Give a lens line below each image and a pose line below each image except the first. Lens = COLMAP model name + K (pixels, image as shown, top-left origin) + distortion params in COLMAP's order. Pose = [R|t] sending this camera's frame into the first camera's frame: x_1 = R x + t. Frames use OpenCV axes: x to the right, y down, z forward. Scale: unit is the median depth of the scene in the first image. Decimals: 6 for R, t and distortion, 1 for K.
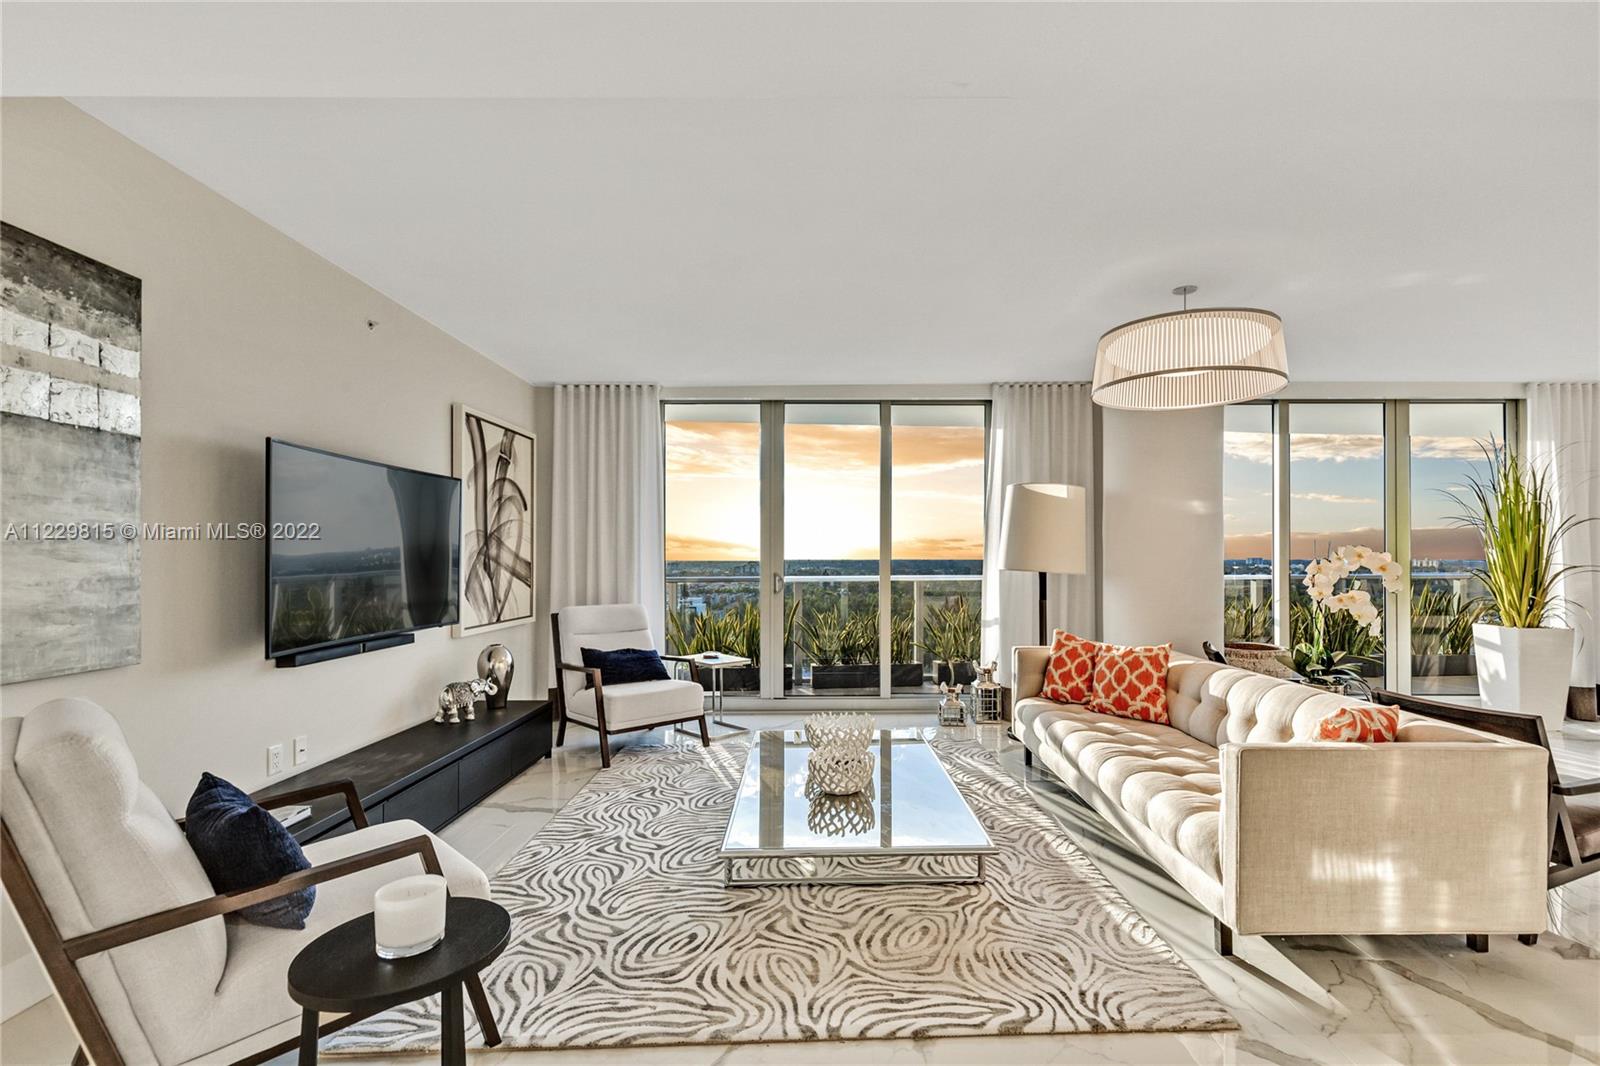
lens RADIAL K [[719.0, 0, 831.2], [0, 719.0, 558.4], [0, 0, 1]] dist [0.011946, -0.002141]
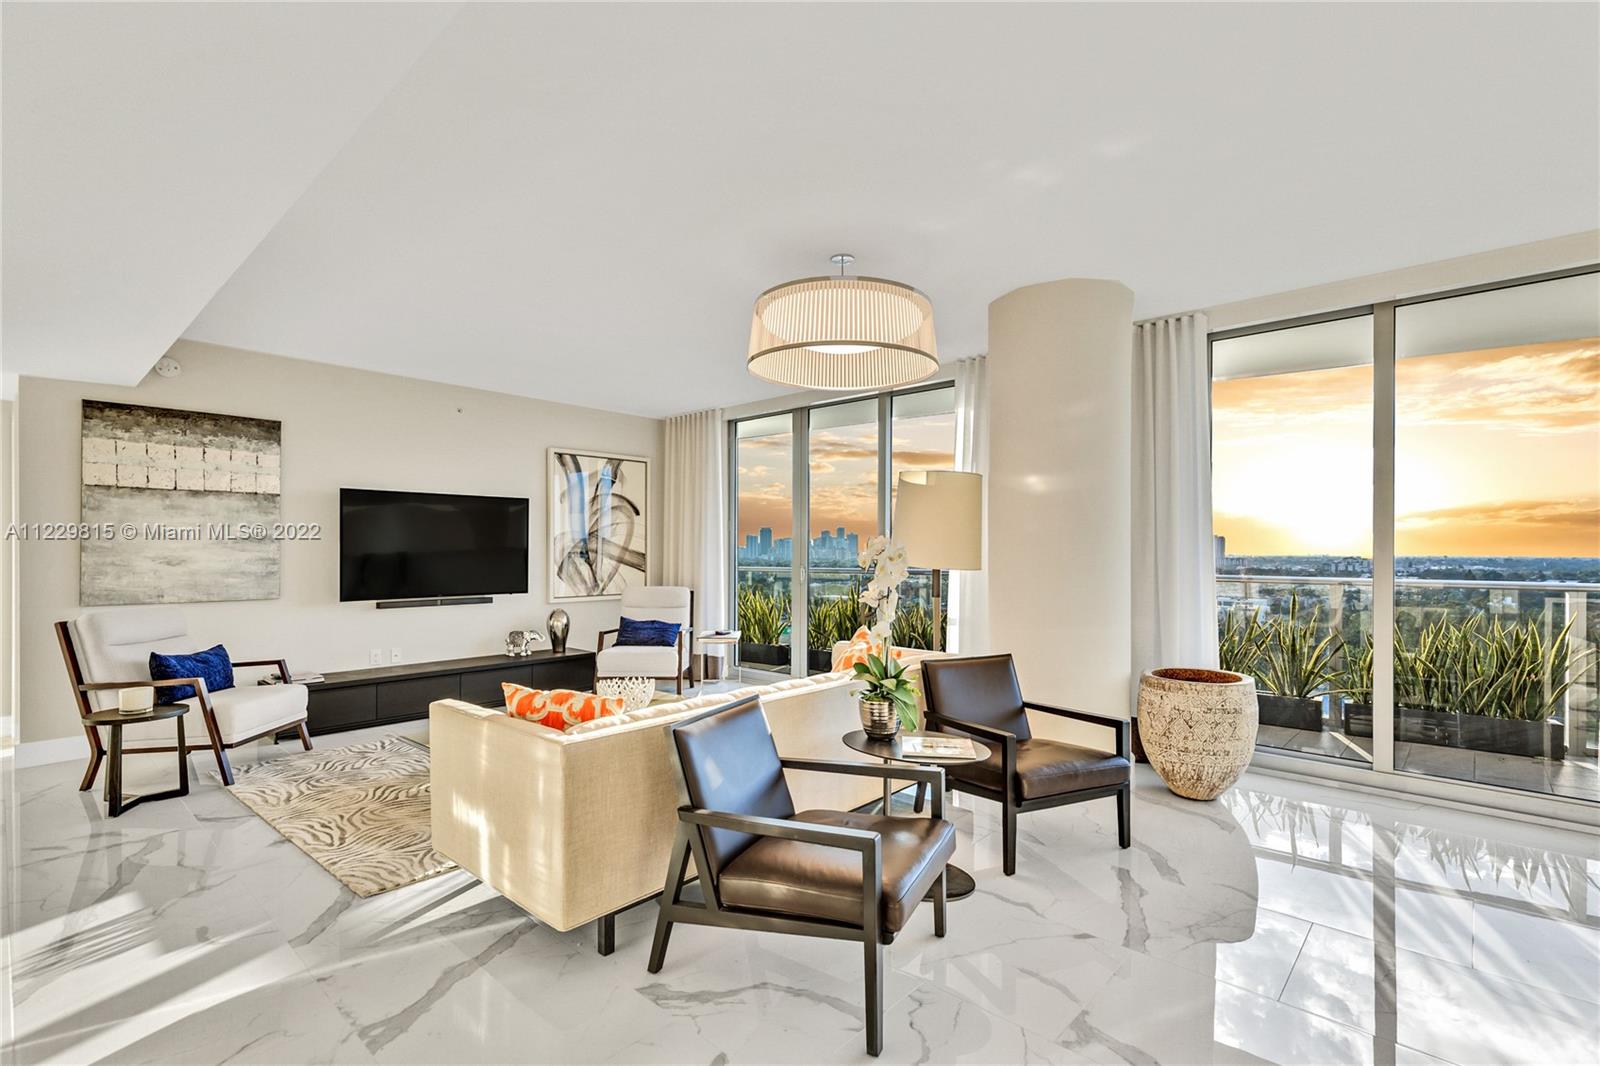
lens RADIAL K [[719.0, 0, 784.0], [0, 719.0, 548.4], [0, 0, 1]] dist [0.011946, -0.002141]
pose [[0.731305, -0.001726, -0.682049, 1.135375], [-0.001495, 0.999990, -0.004133, 0.001226], [0.682049, 0.004042, 0.731295, 0.312458]]
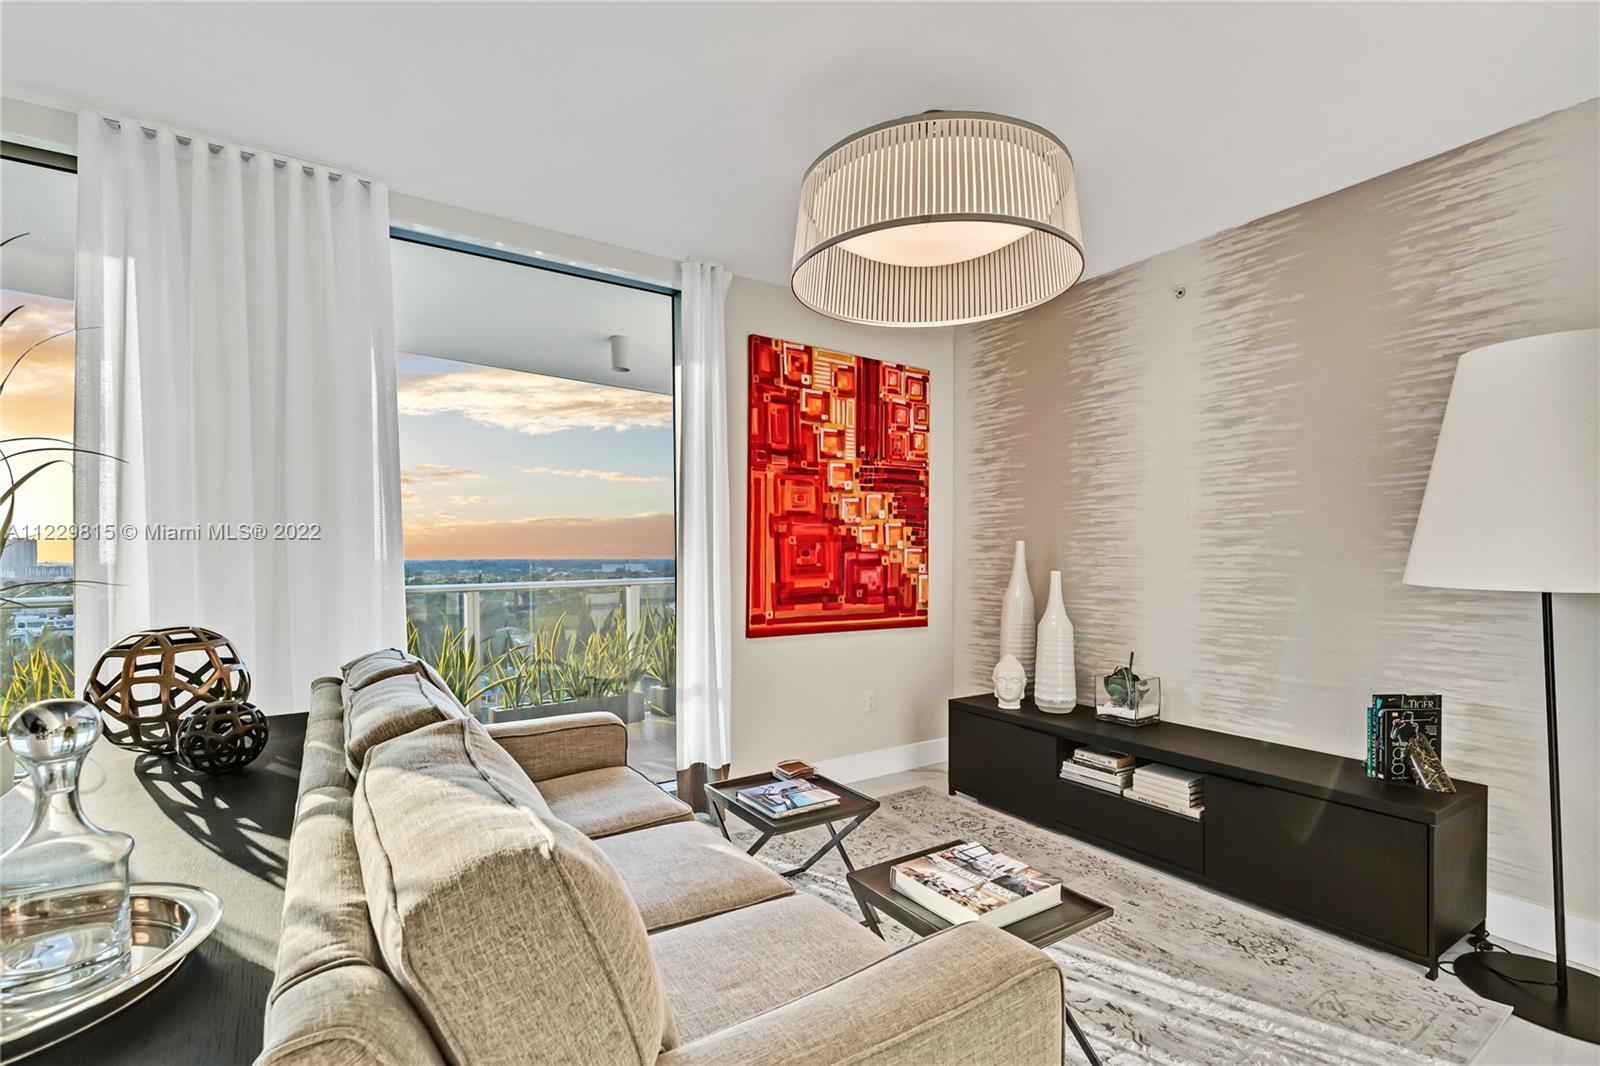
lens RADIAL K [[719.0, 0, 802.2], [0, 719.0, 566.6], [0, 0, 1]] dist [0.011946, -0.002141]
pose [[0.835998, -0.012763, 0.548584, 1.735491], [0.005549, 0.999875, 0.014807, 0.002104], [-0.548704, -0.009335, 0.835964, 0.749122]]
